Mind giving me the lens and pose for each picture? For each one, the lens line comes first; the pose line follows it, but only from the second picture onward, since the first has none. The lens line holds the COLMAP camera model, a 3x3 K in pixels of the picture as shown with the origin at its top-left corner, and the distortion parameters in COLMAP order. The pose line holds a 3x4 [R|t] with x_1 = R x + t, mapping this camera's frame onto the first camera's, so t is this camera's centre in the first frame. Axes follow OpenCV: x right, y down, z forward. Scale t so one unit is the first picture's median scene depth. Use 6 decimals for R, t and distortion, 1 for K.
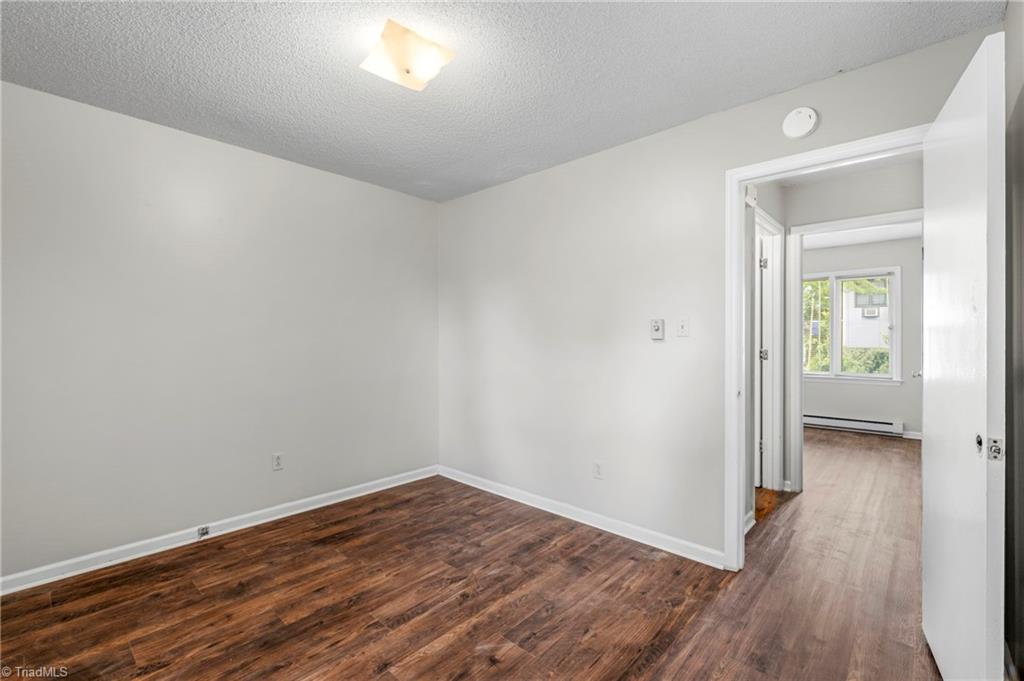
lens RADIAL K [[443.0, 0, 511.6], [0, 443.0, 344.0], [0, 0, 1]] dist [0.000549, 0.000333]
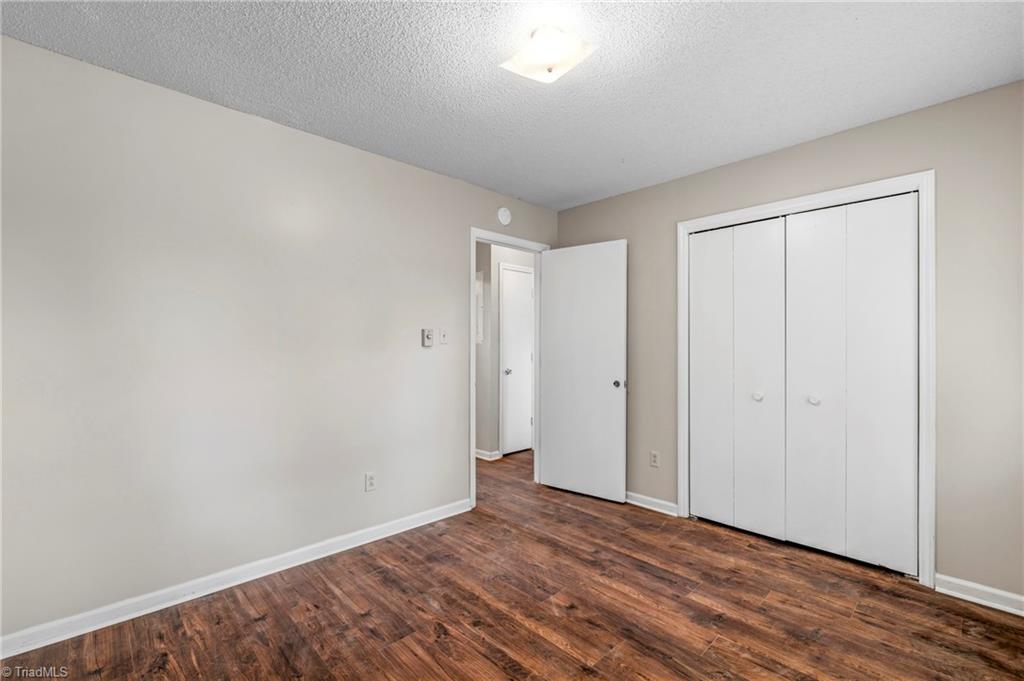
lens RADIAL K [[443.0, 0, 512.4], [0, 443.0, 347.2], [0, 0, 1]] dist [0.000549, 0.000333]
pose [[0.075564, -0.008670, 0.997103, -0.898245], [0.010724, 0.999911, 0.007881, -0.015232], [-0.997083, 0.010097, 0.075650, 0.746996]]
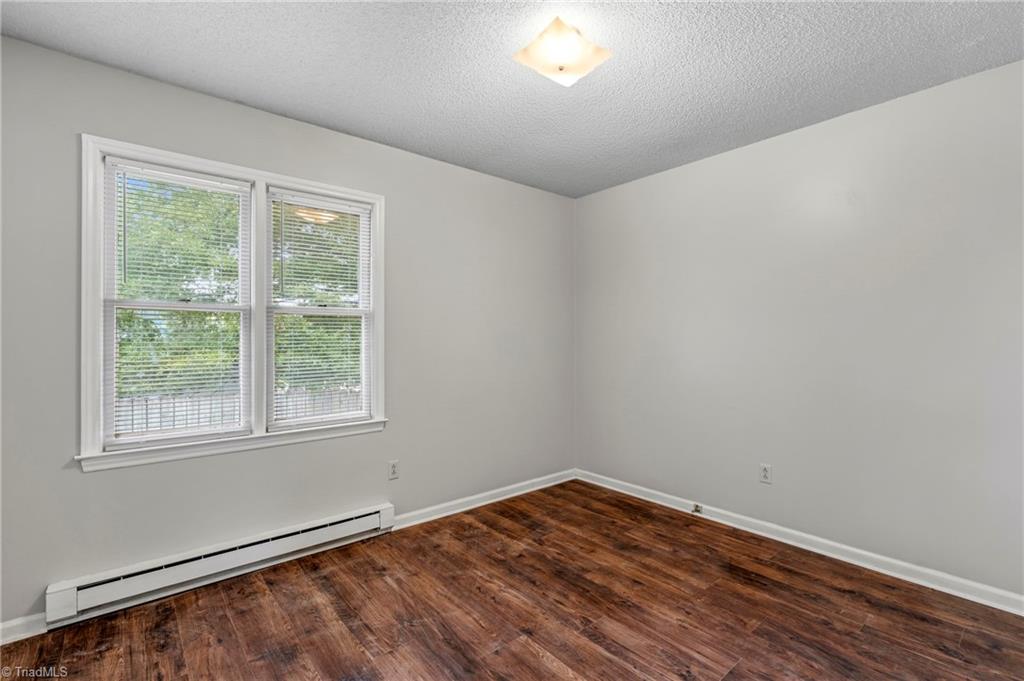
lens RADIAL K [[472.6, 0, 520.7], [0, 472.6, 336.7], [0, 0, 1]] dist [-0.000070, -0.001375]
pose [[-0.126056, -0.003258, -0.992018, 0.617691], [-0.009136, 0.999956, -0.002123, -0.009758], [0.991981, 0.008795, -0.126080, 0.772832]]
